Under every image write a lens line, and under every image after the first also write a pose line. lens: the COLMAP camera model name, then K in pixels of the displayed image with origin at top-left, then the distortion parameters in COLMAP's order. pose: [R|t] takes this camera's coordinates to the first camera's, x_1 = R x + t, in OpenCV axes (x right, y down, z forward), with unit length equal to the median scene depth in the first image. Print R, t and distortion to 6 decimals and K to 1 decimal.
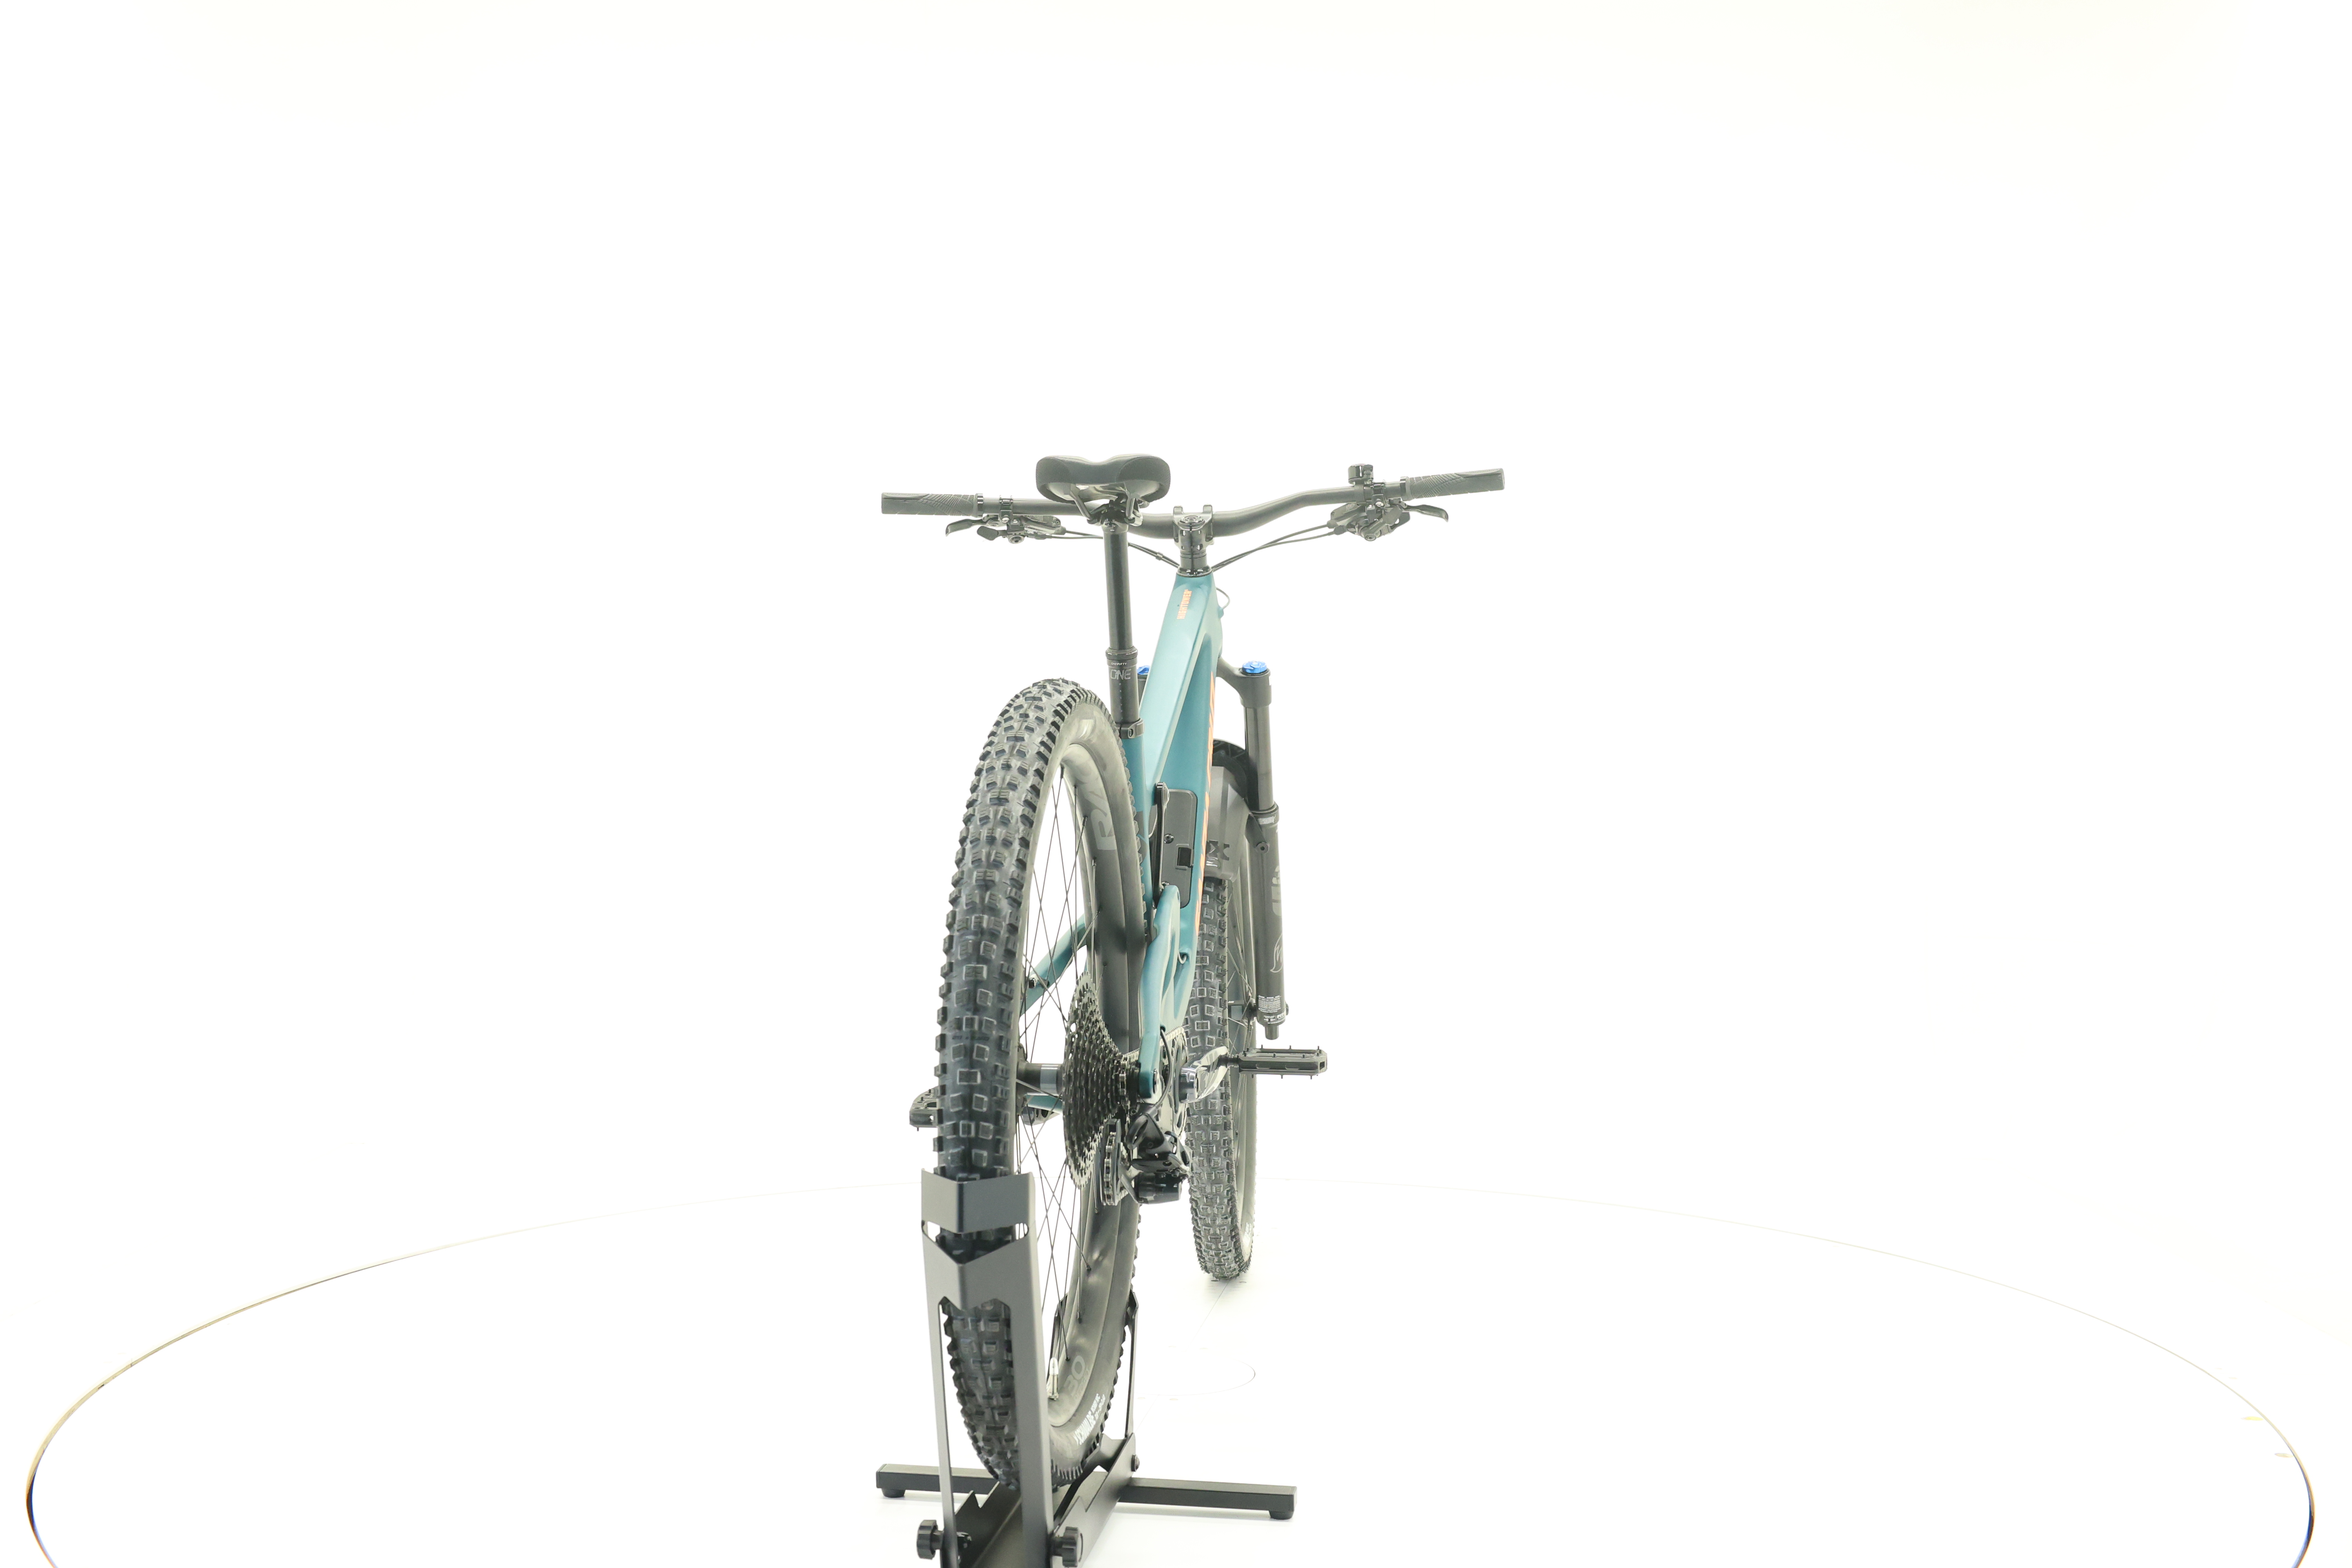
lens RADIAL K [[2461.0, 0, 1177.5], [0, 2461.0, 774.9], [0, 0, 1]] dist [-0.011618, 0.000000]
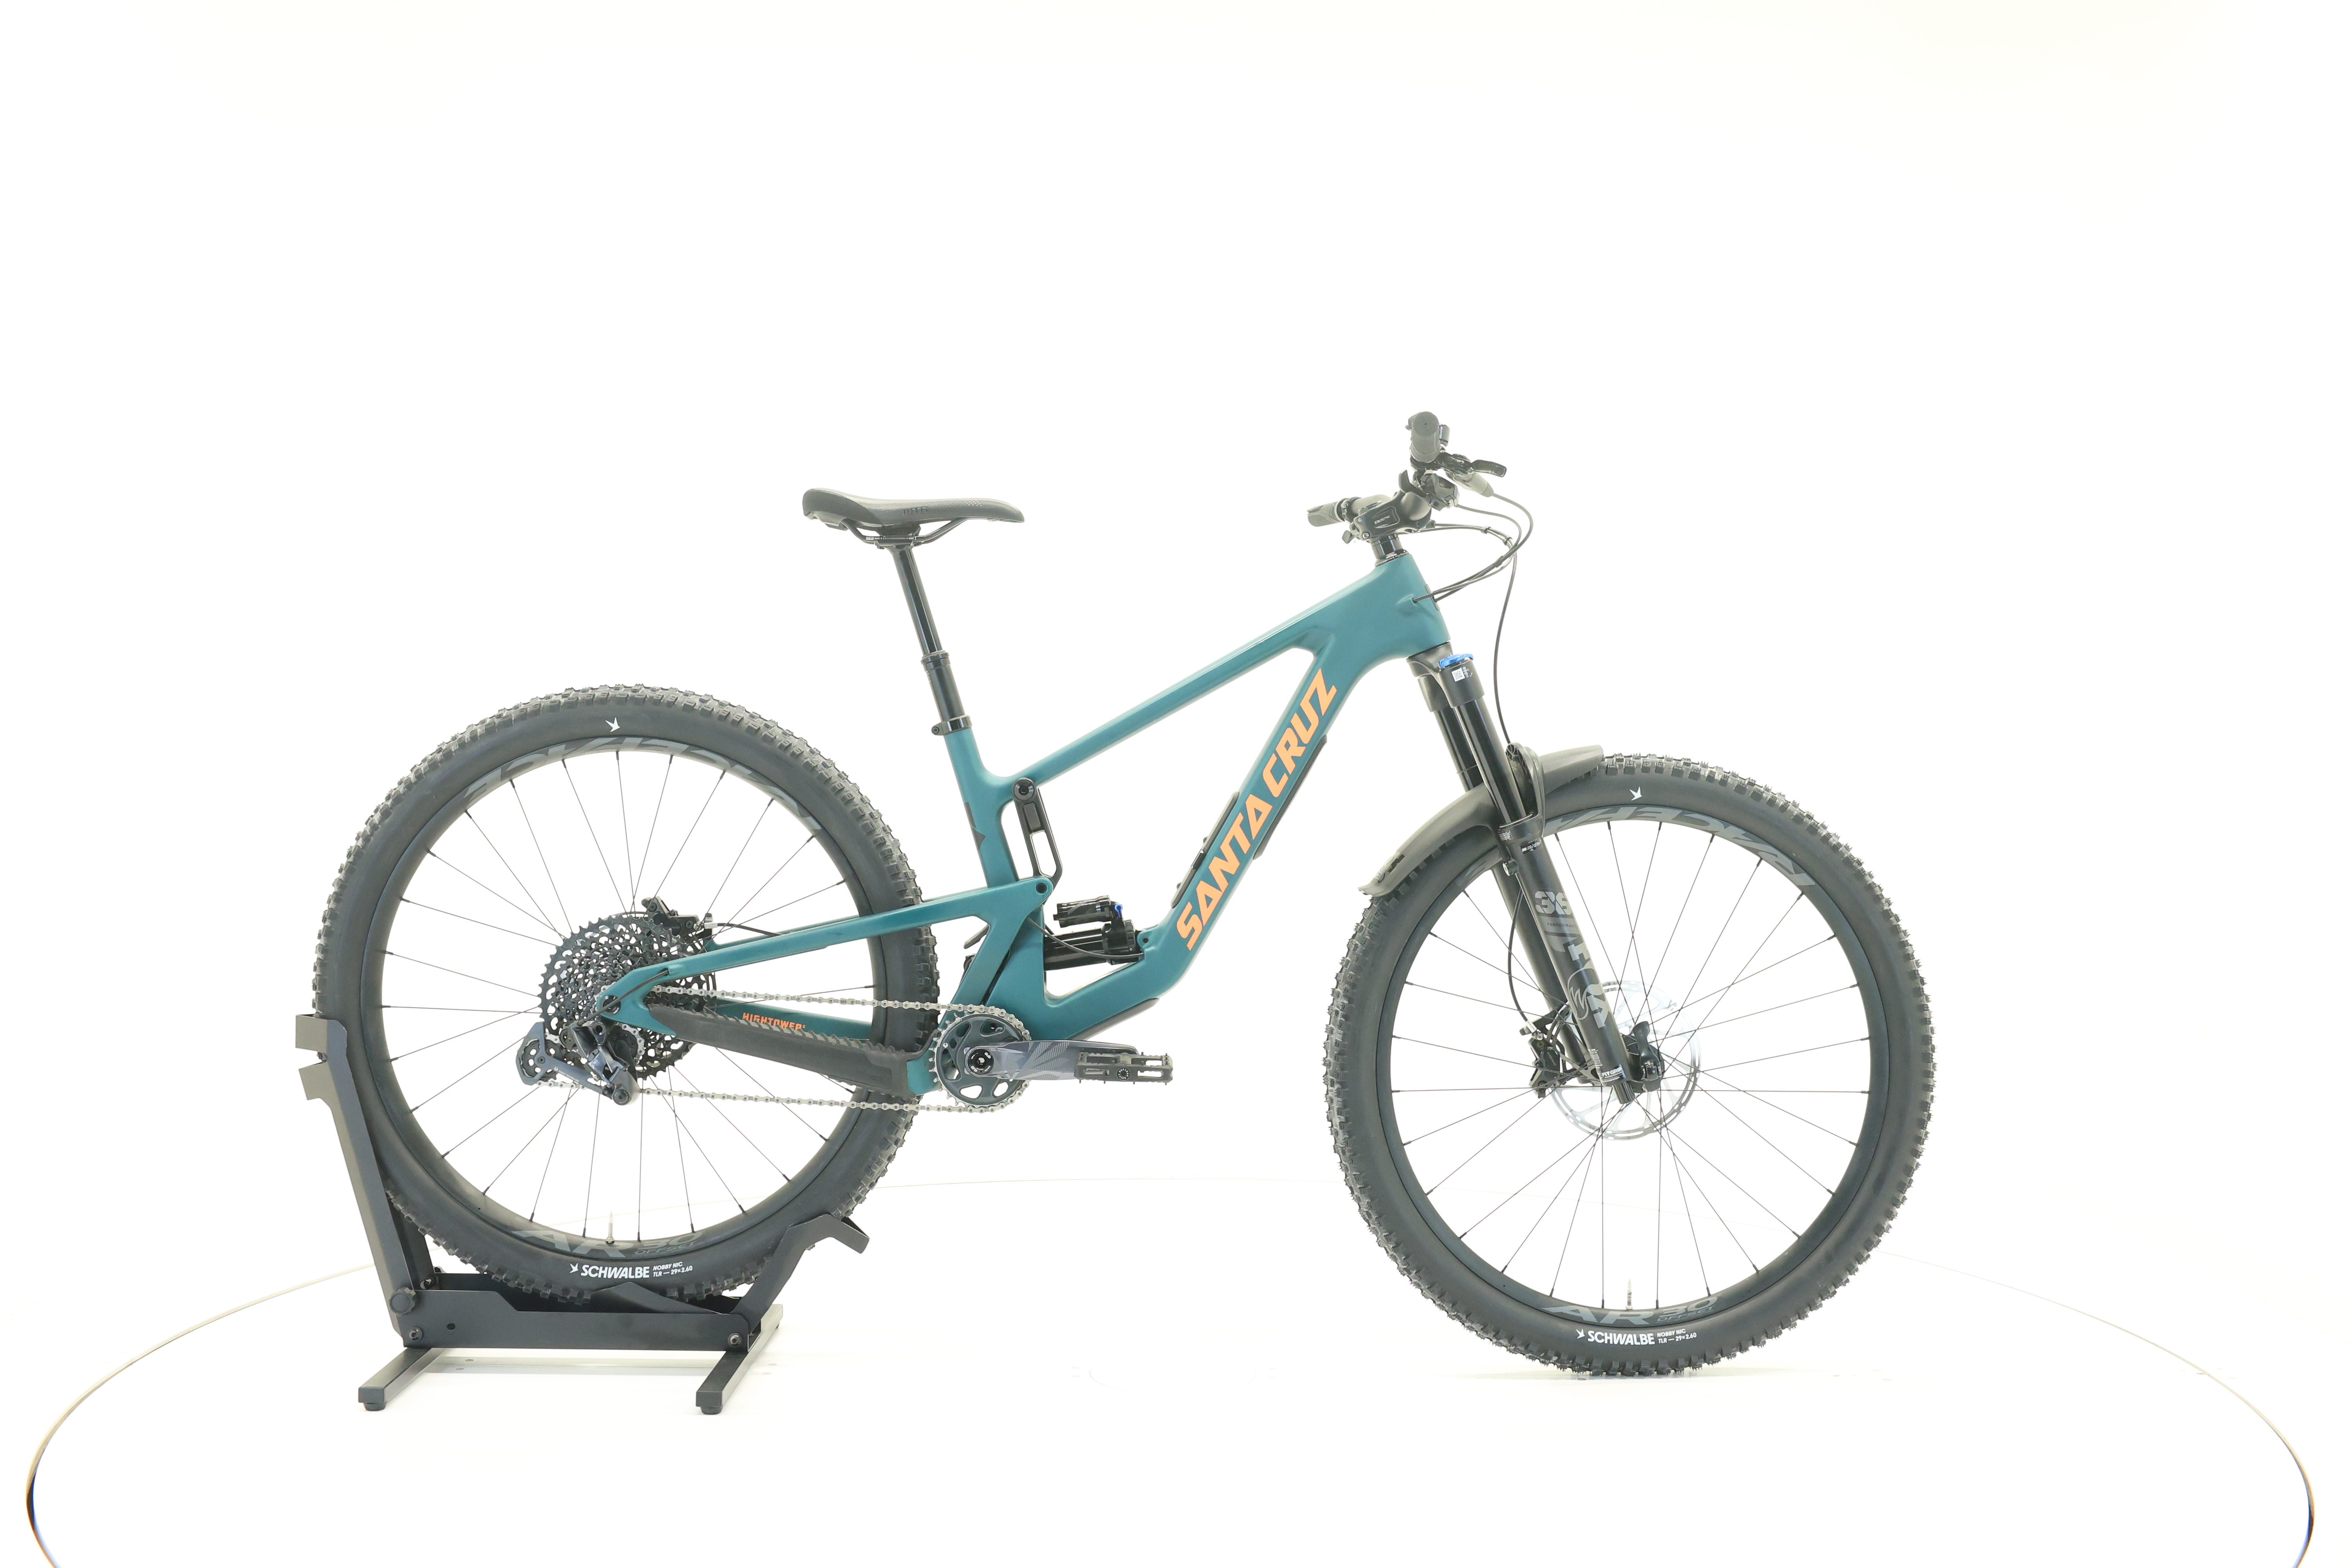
lens RADIAL K [[2461.0, 0, 1179.2], [0, 2461.0, 786.7], [0, 0, 1]] dist [-0.011618, 0.000000]
pose [[0.153509, 0.019655, -0.987952, 0.911477], [-0.026072, 0.999535, 0.015835, -0.010093], [0.987803, 0.023327, 0.153950, 0.783106]]
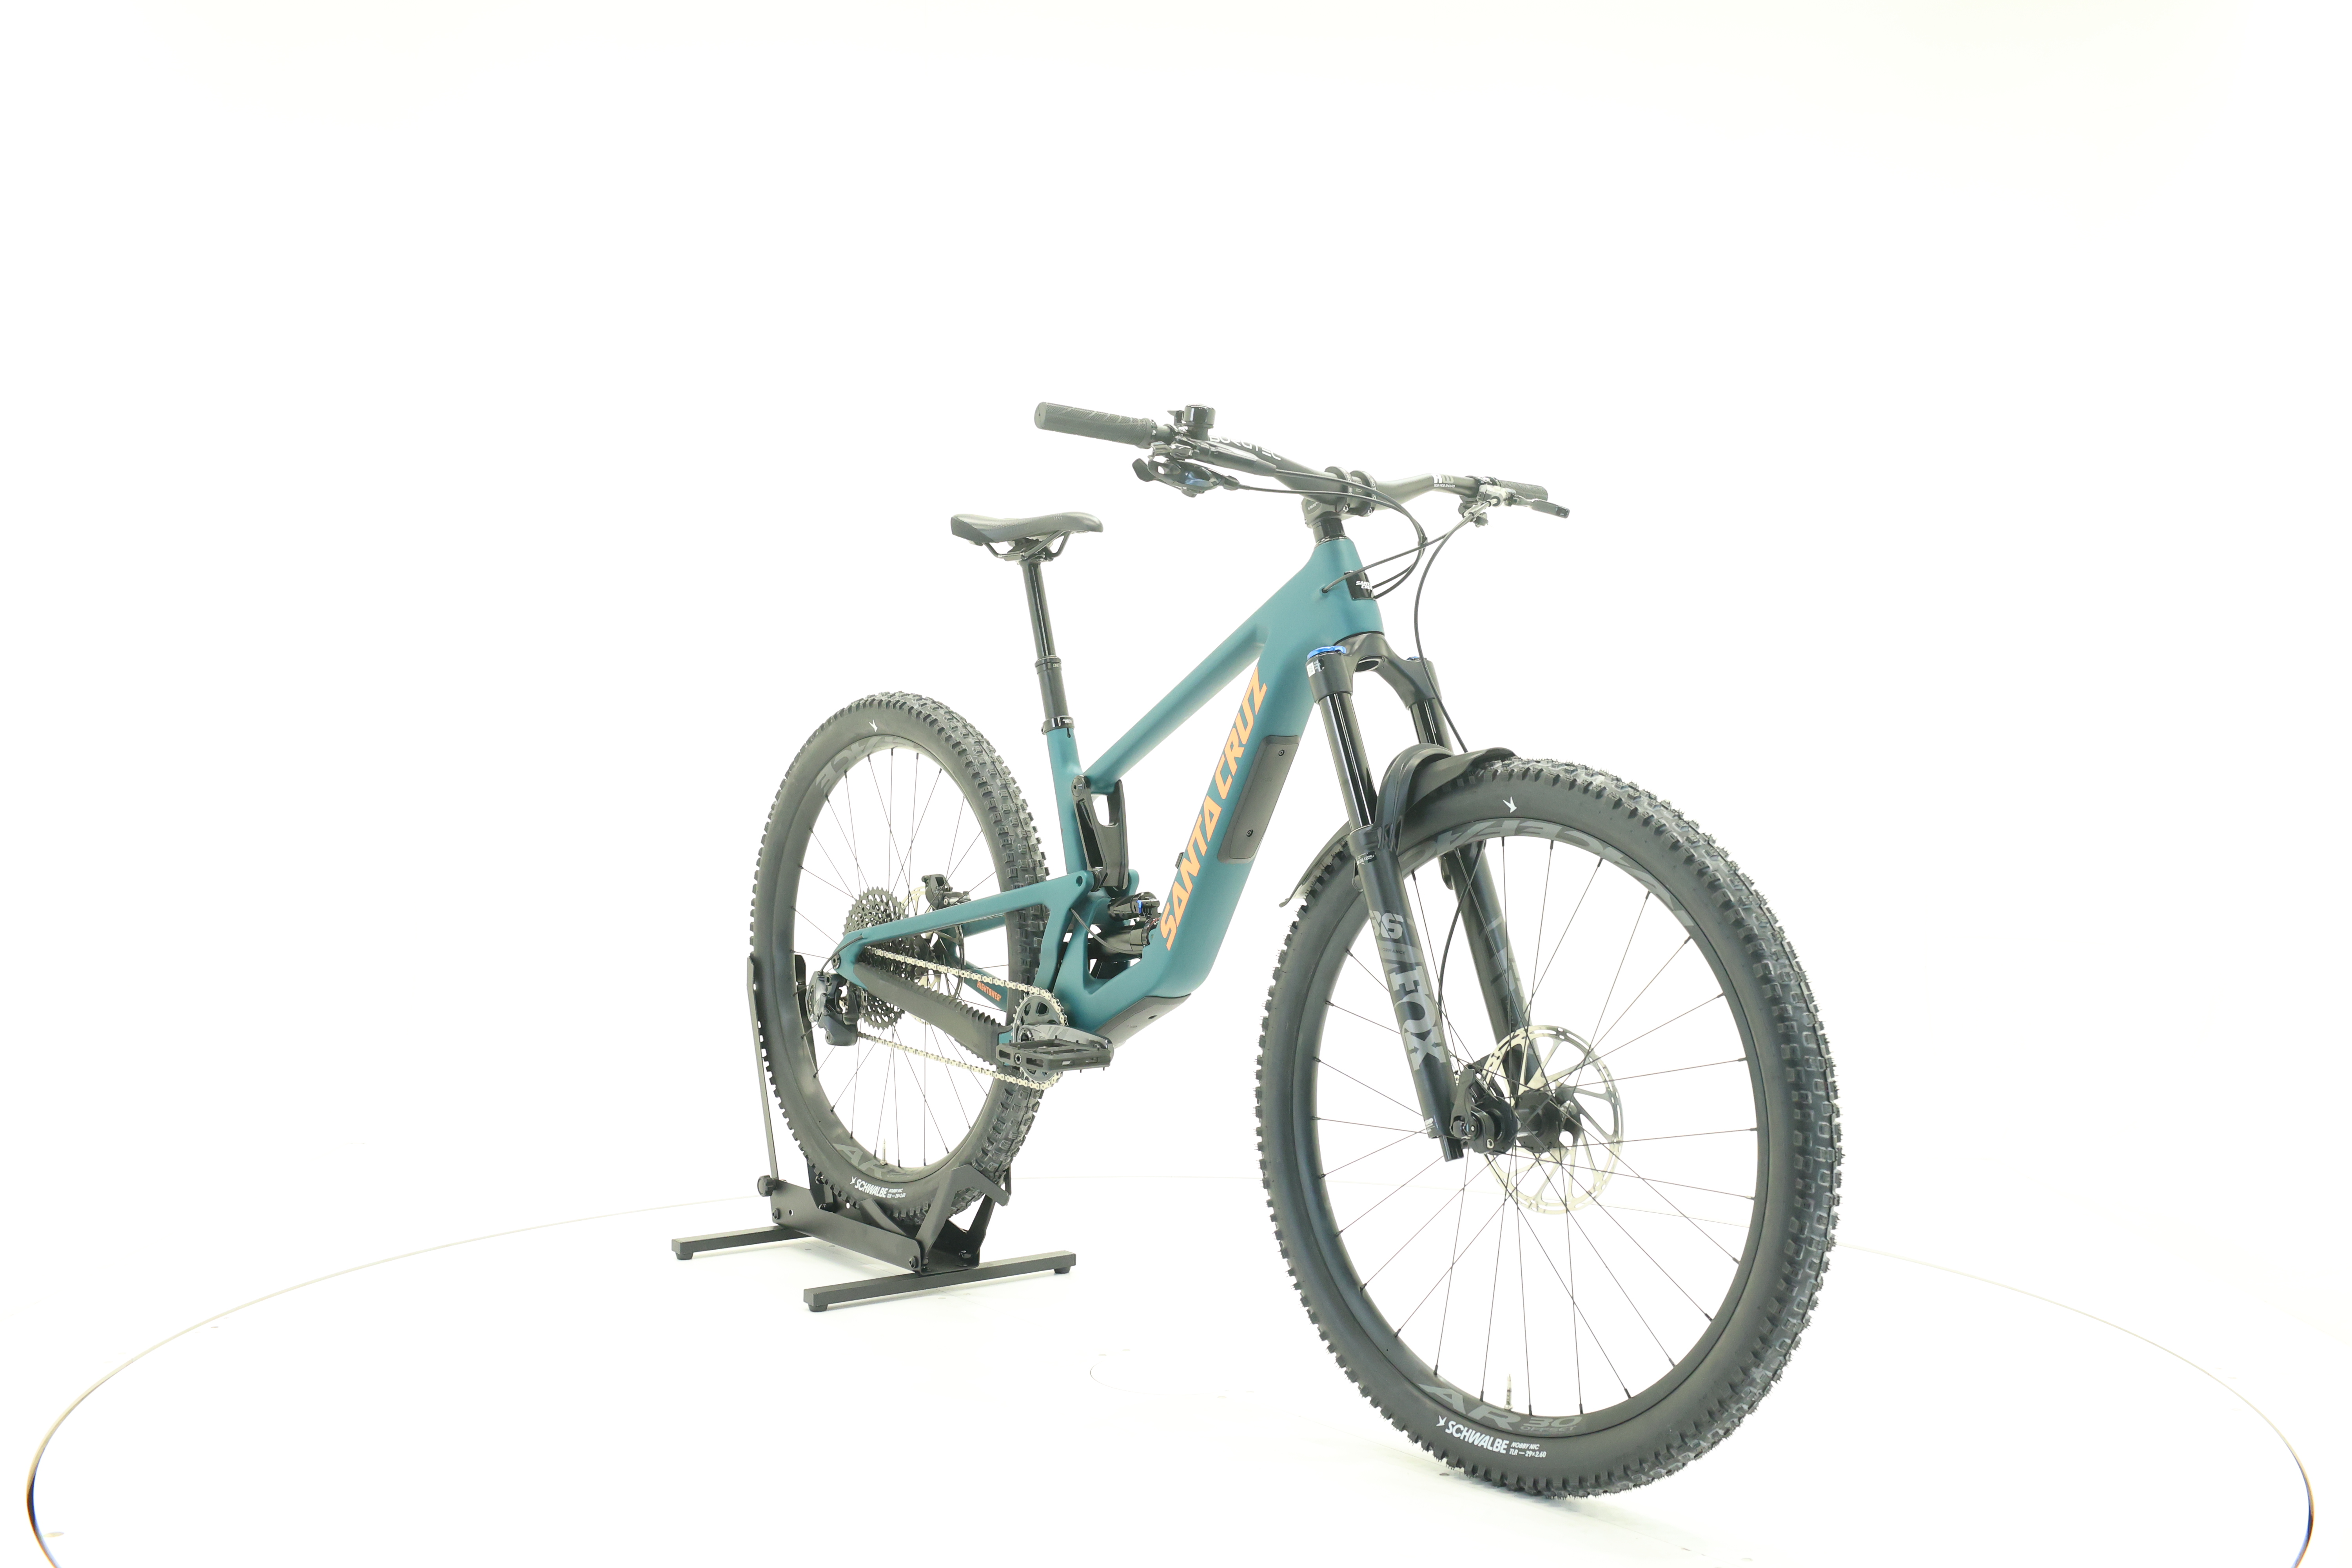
lens RADIAL K [[2461.0, 0, 1169.8], [0, 2461.0, 780.5], [0, 0, 1]] dist [-0.011618, 0.000000]
pose [[-0.686683, 0.007541, -0.726918, 0.672275], [-0.024582, 0.999133, 0.033586, -0.028746], [0.726541, 0.040932, -0.685902, 1.555387]]
